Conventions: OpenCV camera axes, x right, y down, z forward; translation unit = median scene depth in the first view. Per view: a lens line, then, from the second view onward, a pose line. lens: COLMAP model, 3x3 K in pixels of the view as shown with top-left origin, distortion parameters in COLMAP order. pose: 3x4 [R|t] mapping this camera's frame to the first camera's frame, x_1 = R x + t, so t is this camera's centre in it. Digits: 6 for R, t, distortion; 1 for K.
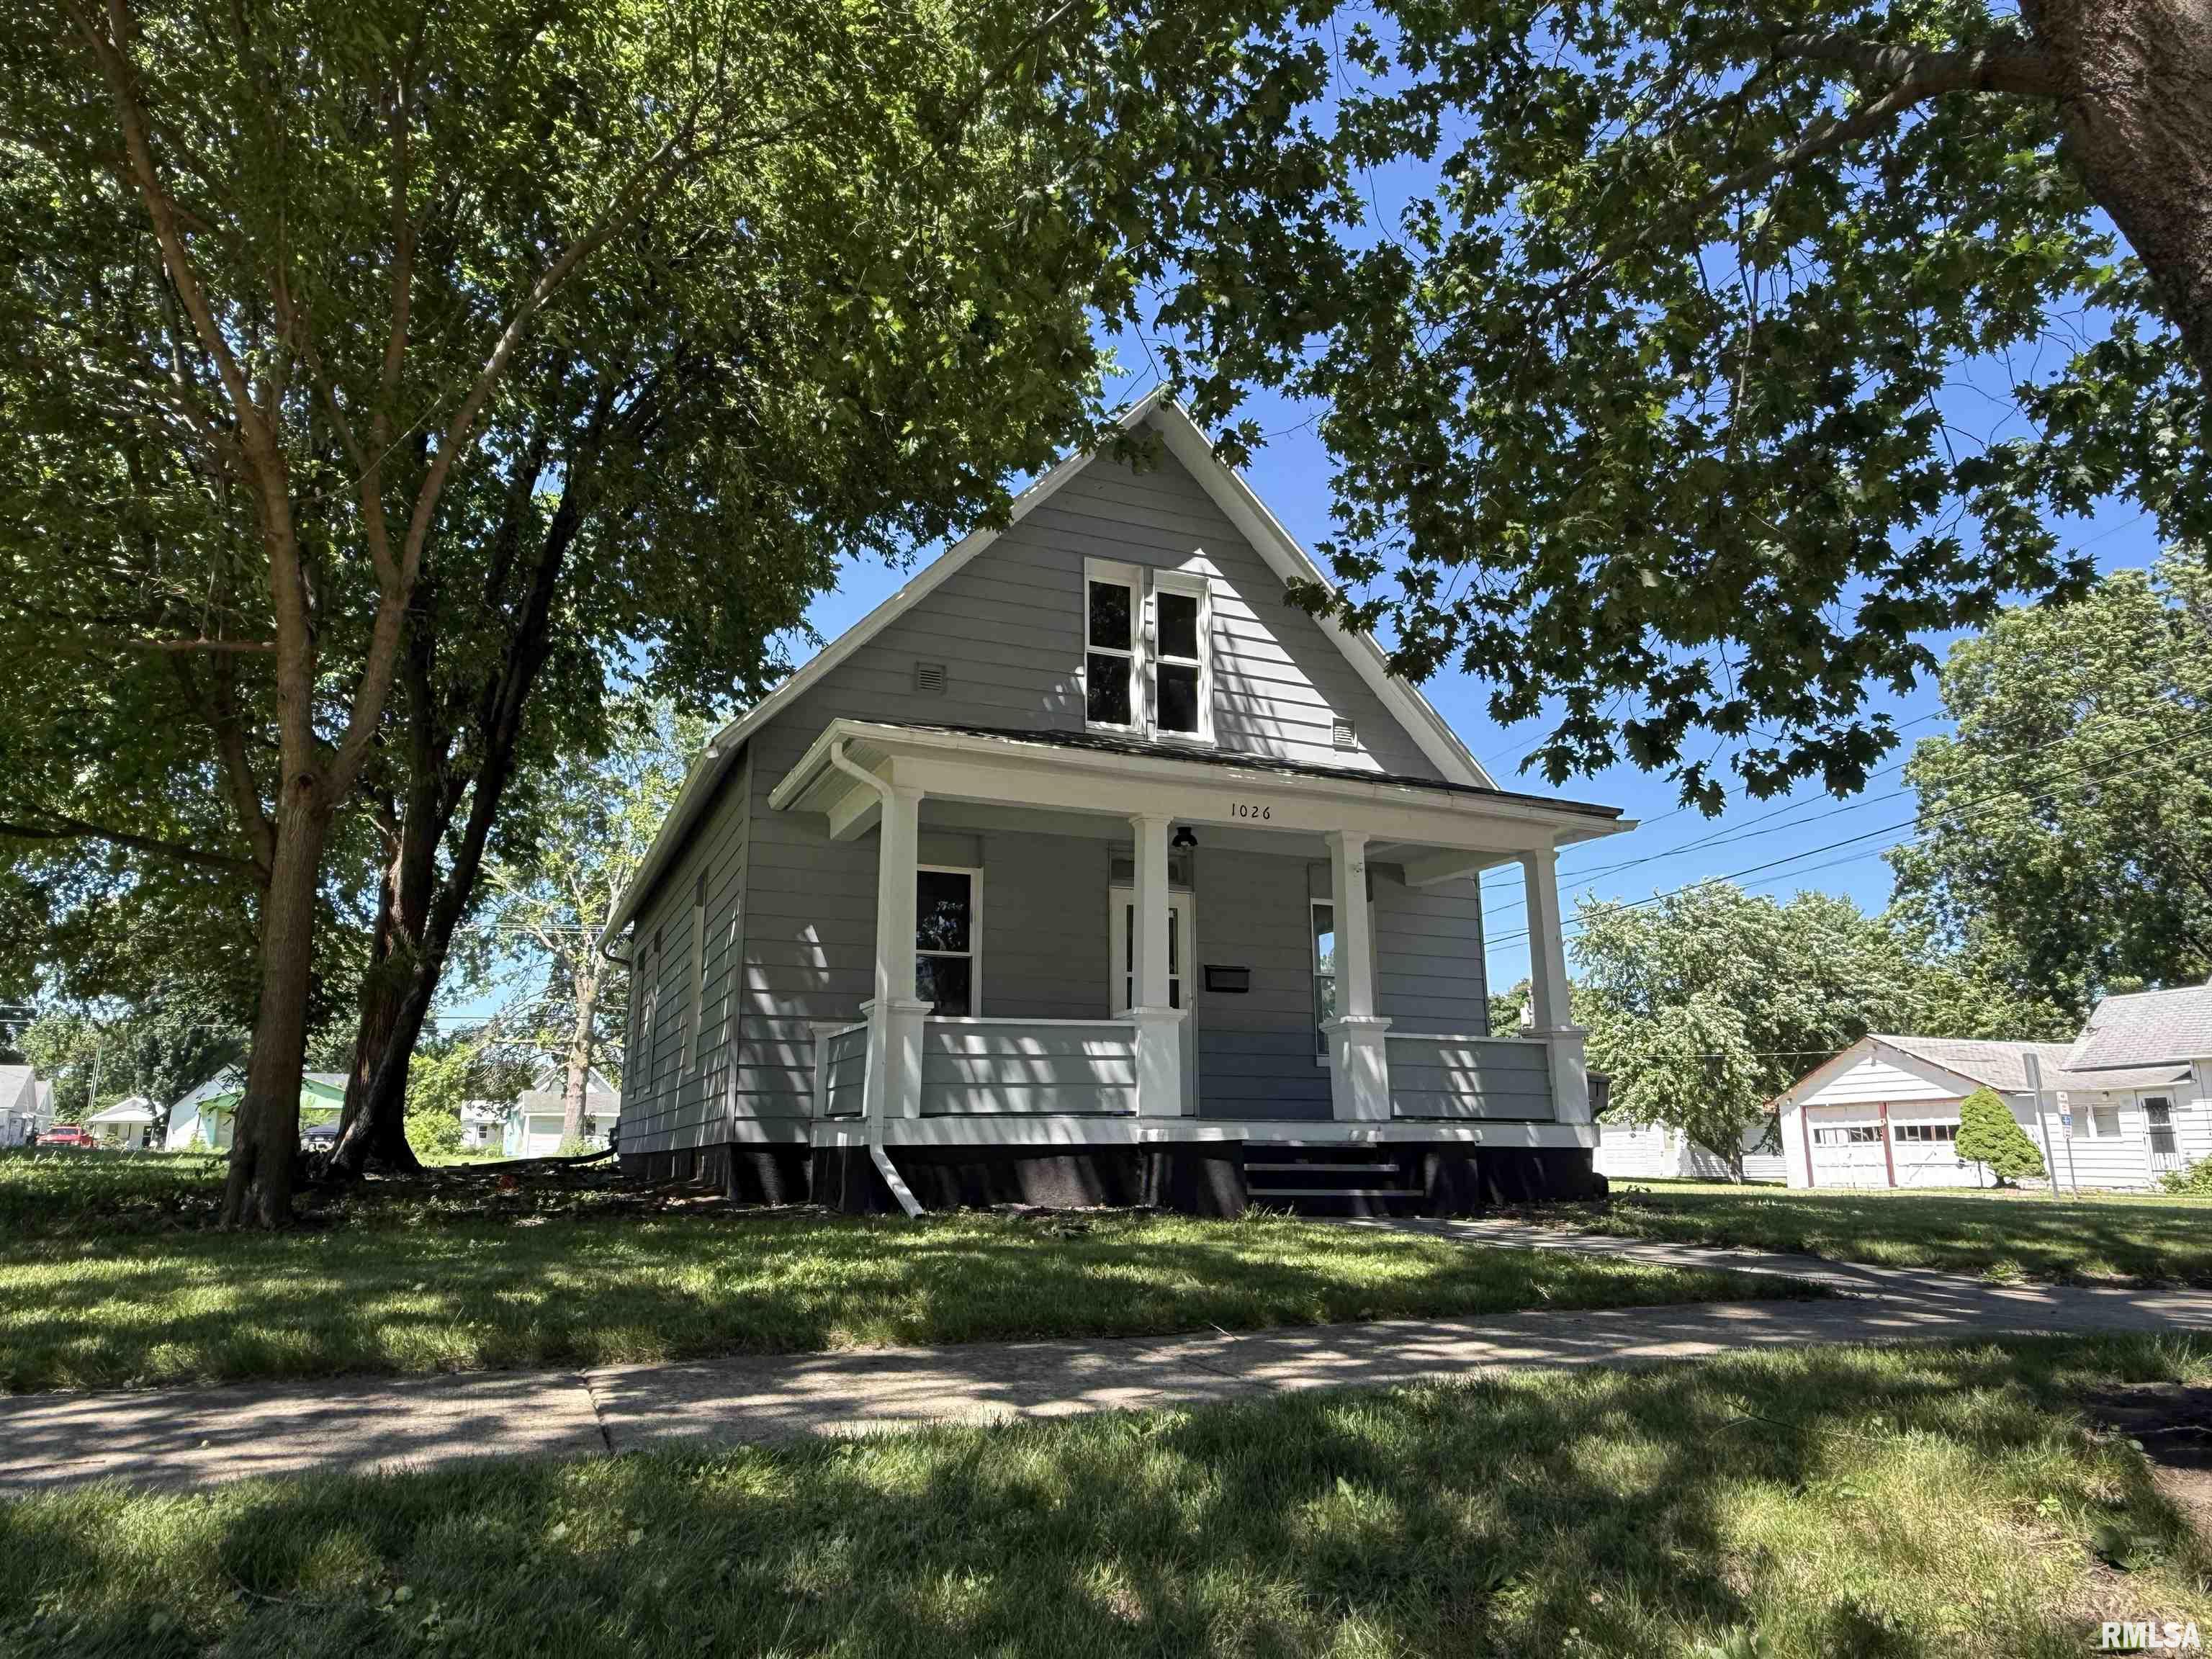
lens RADIAL K [[1433.2, 0, 1106.0], [0, 1433.2, 829.5], [0, 0, 1]] dist [-0.003997, -0.000421]
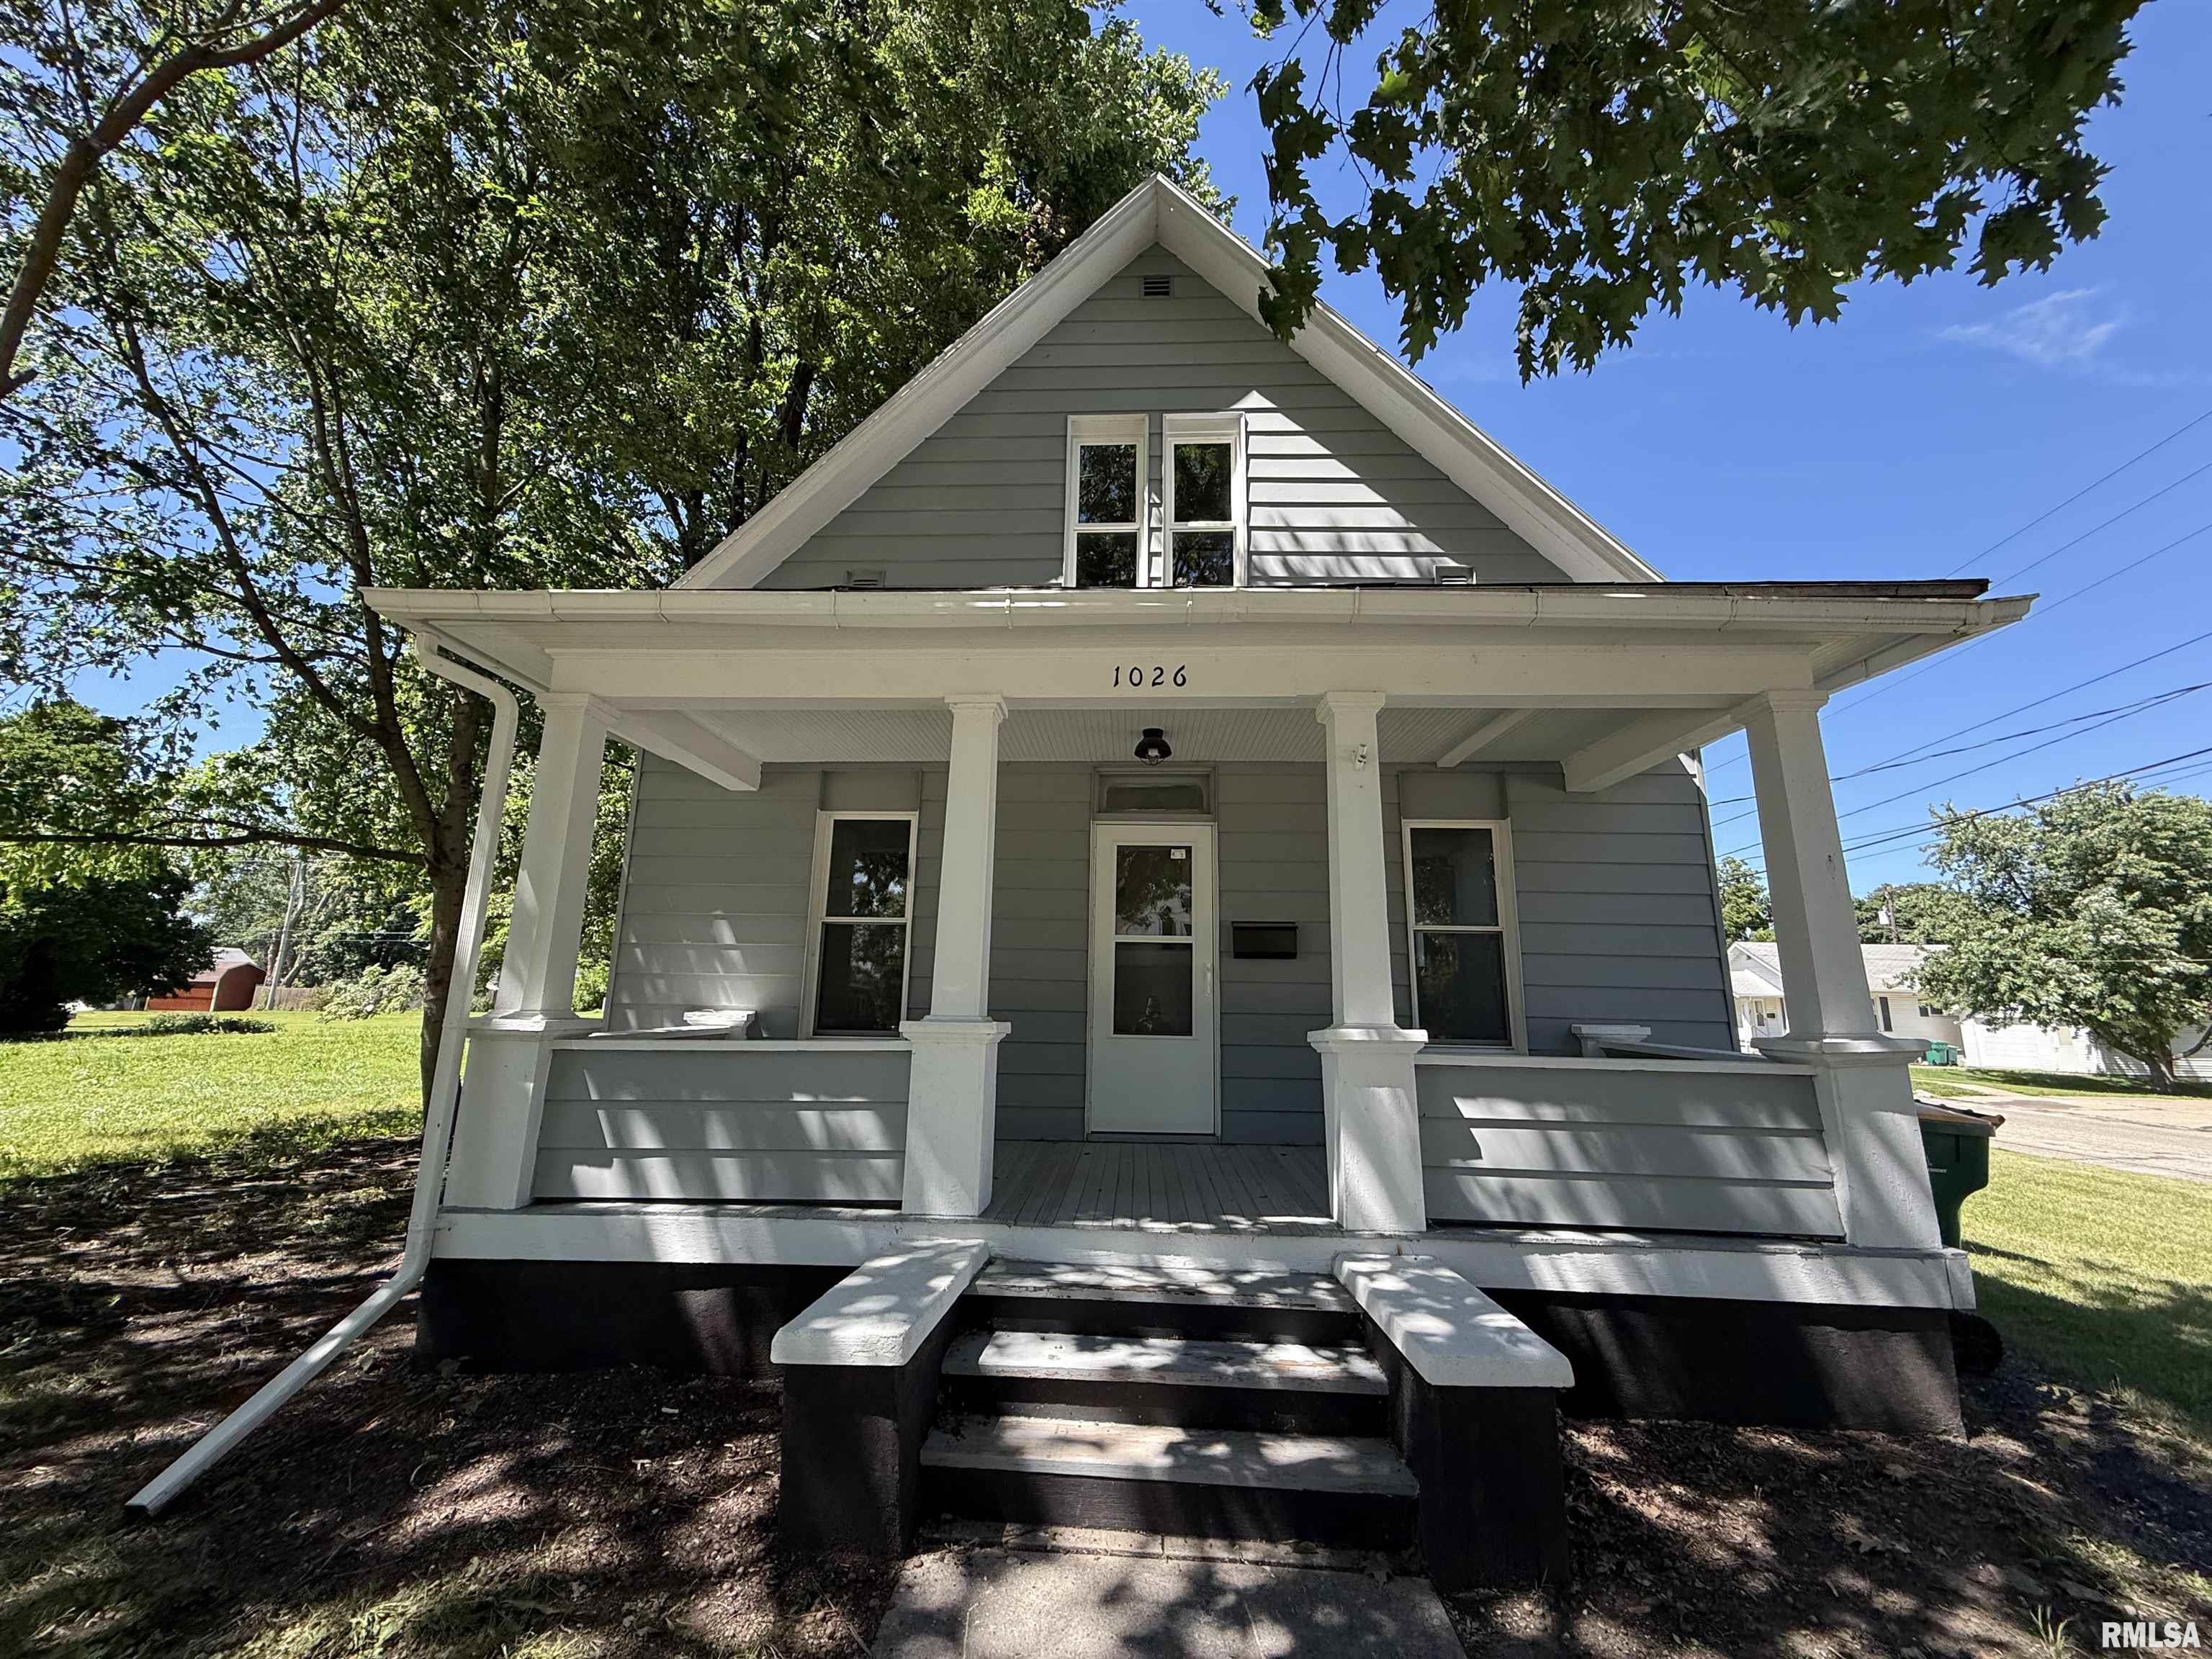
lens RADIAL K [[878.7, 0, 1106.0], [0, 878.7, 829.5], [0, 0, 1]] dist [0.001907, 0.000472]
pose [[0.901774, -0.067107, -0.426967, 0.195409], [0.077204, 0.996995, 0.006360, 0.037959], [0.425257, -0.038699, 0.904245, 0.548808]]
